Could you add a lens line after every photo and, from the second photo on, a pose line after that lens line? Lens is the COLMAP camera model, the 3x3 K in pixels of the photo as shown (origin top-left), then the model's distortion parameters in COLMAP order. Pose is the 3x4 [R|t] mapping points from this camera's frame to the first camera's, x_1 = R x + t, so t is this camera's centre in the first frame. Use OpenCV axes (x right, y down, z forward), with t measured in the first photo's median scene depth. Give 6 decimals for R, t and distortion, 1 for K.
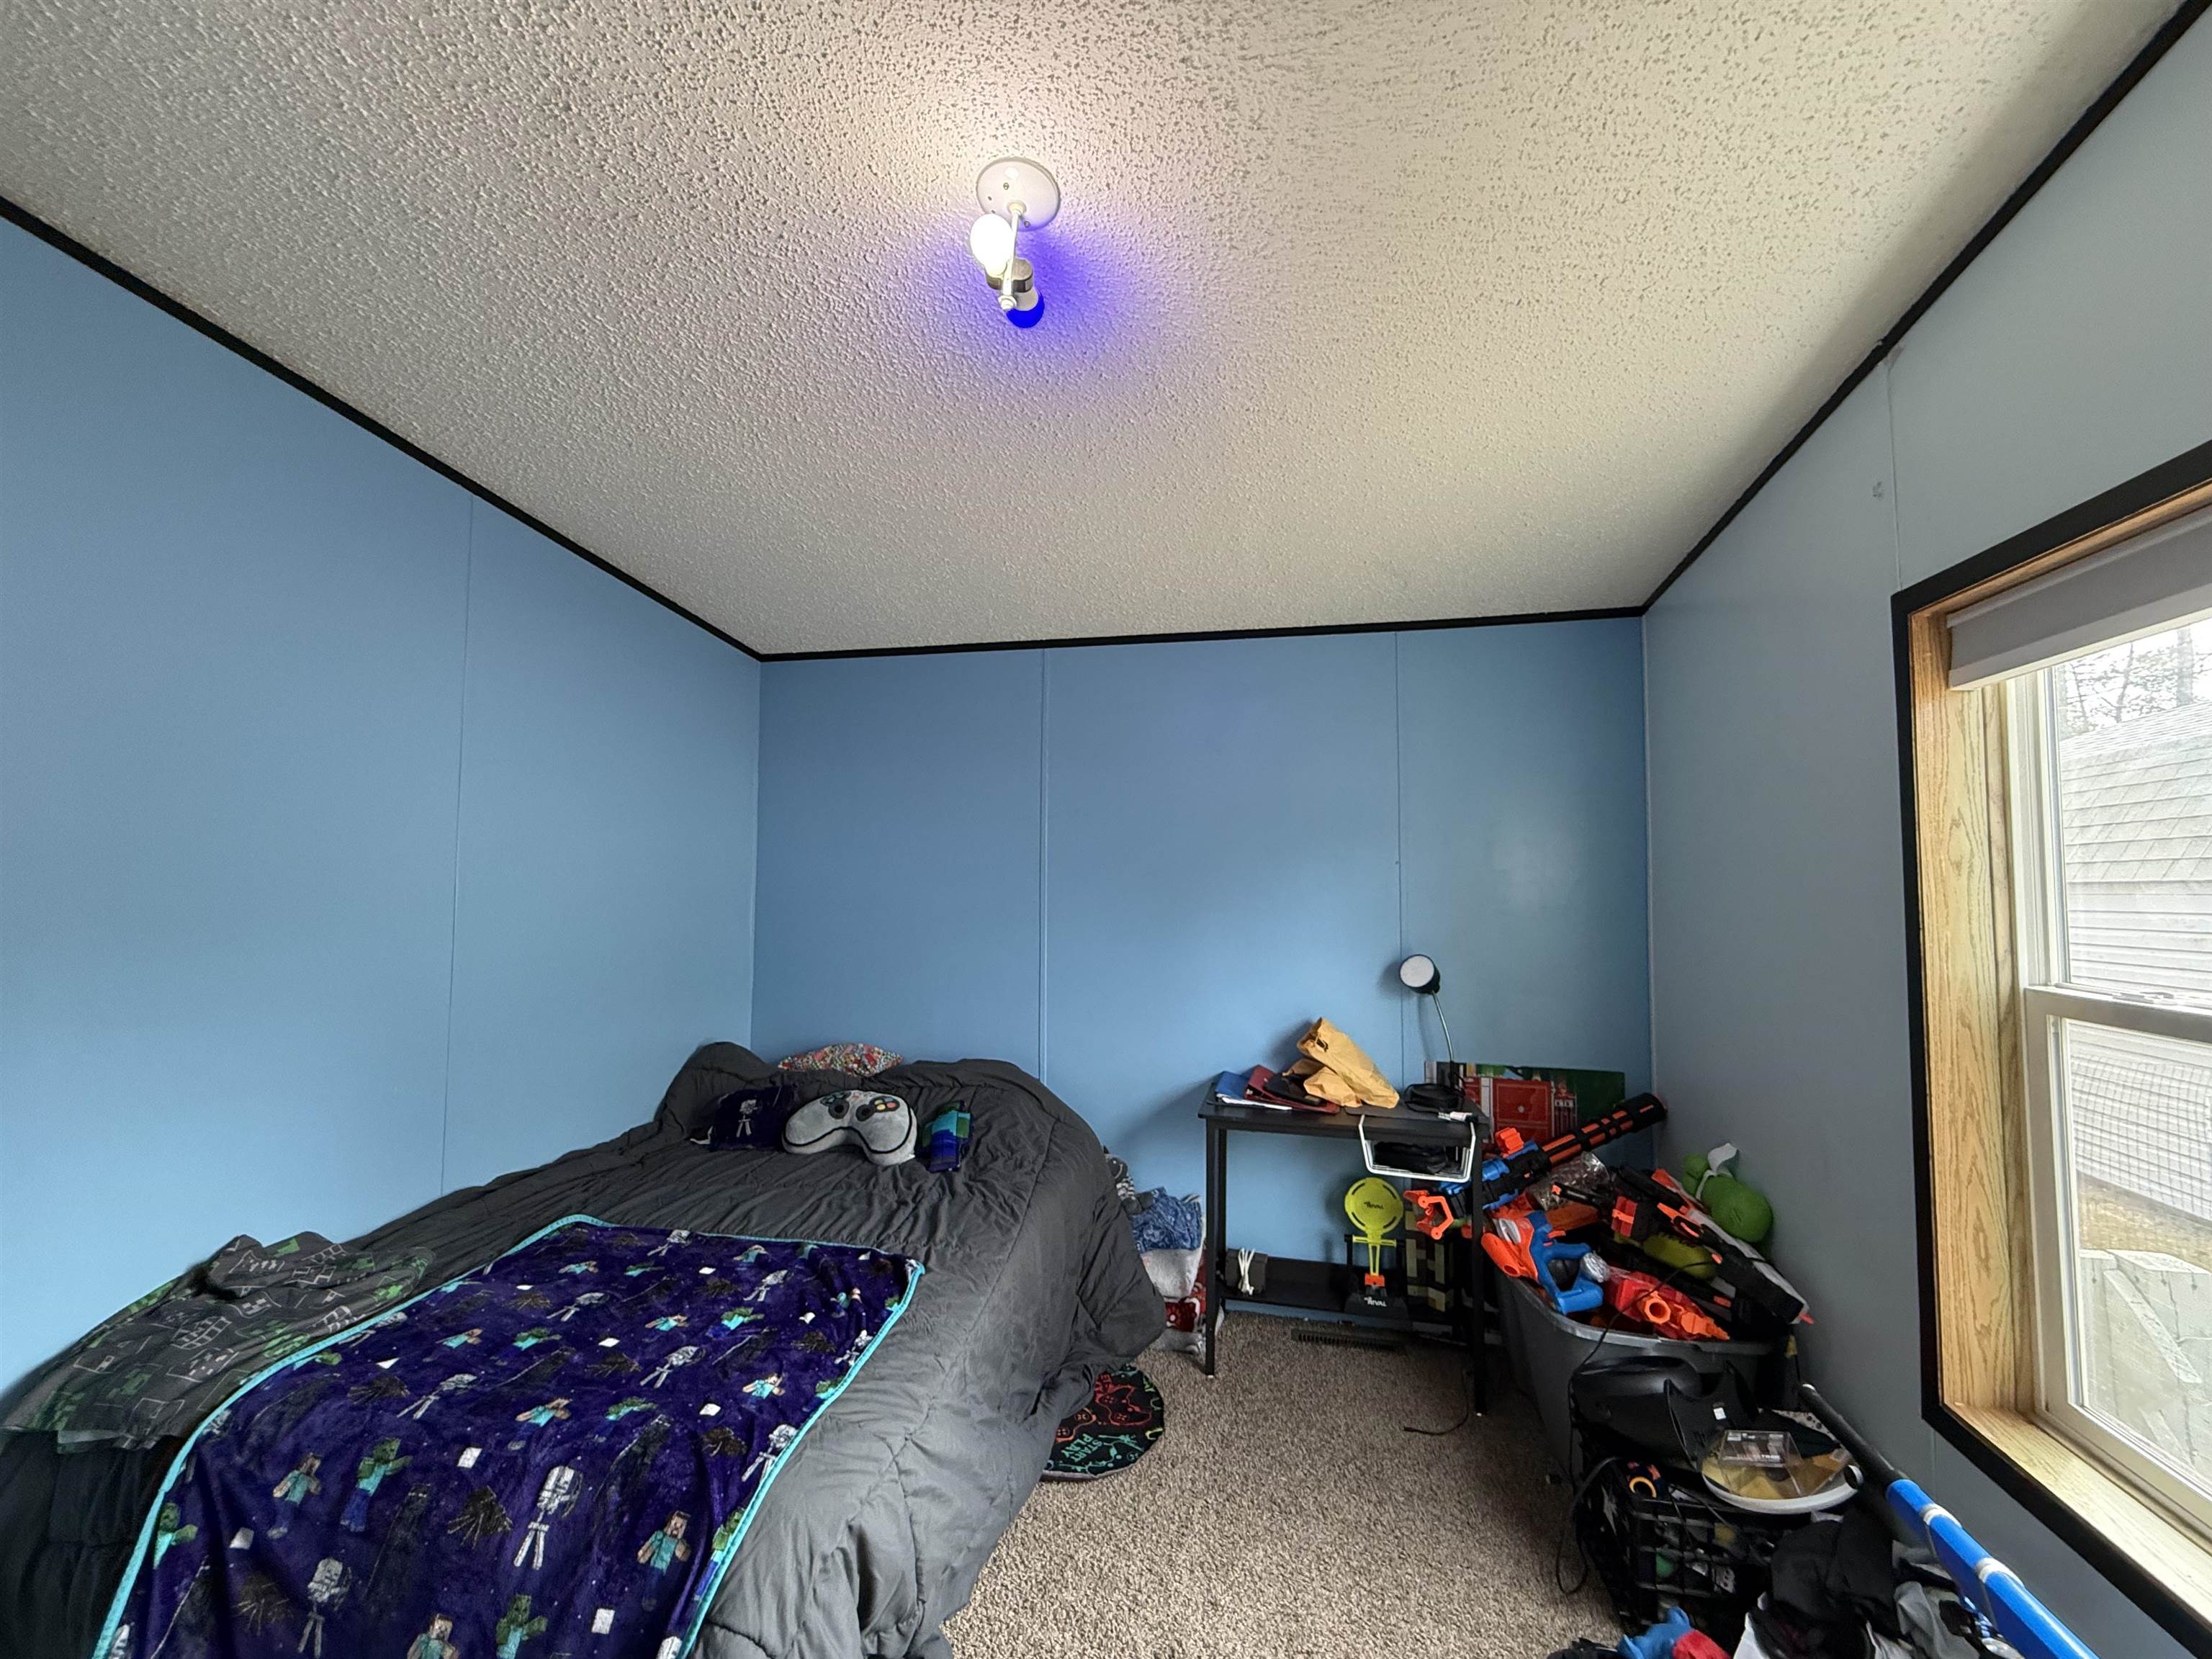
lens RADIAL K [[882.4, 0, 1101.0], [0, 882.4, 838.9], [0, 0, 1]] dist [0.000214, -0.000024]
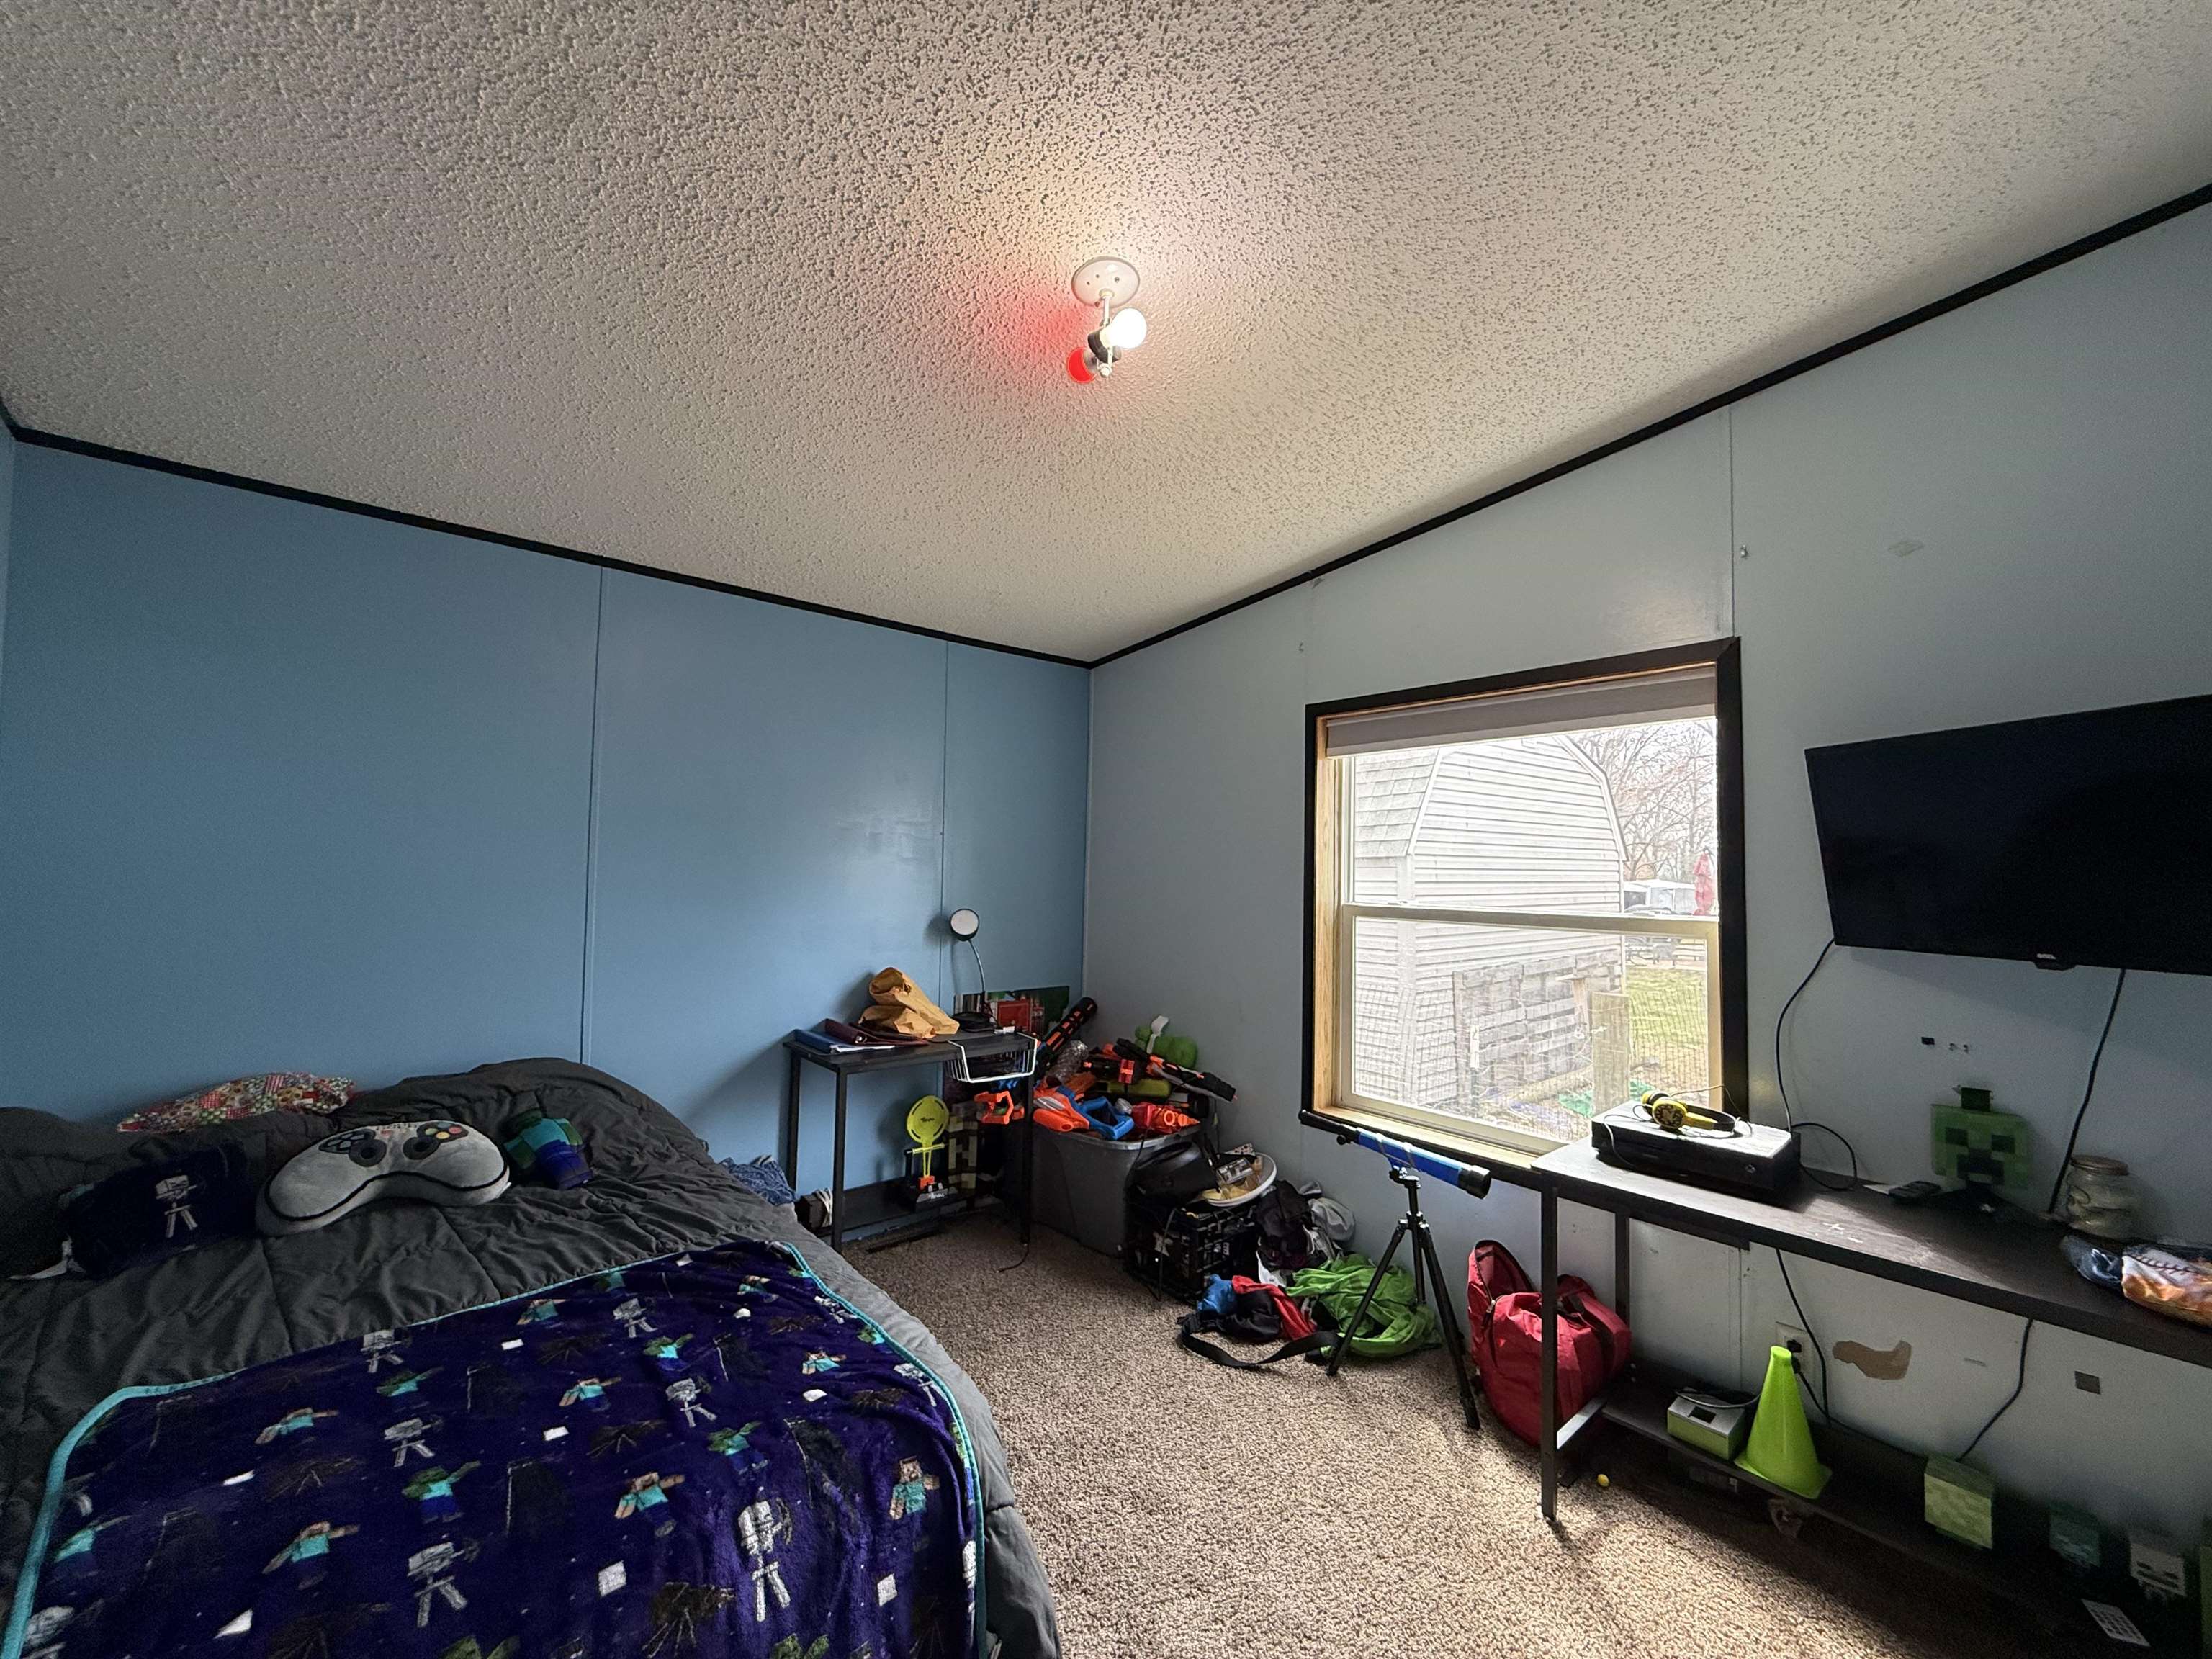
lens RADIAL K [[882.4, 0, 1101.0], [0, 882.4, 838.9], [0, 0, 1]] dist [0.000214, -0.000024]
pose [[0.593374, 0.031394, 0.804314, -0.682189], [-0.053439, 0.998571, 0.000449, 0.029492], [-0.803151, -0.043248, 0.594204, 0.151782]]
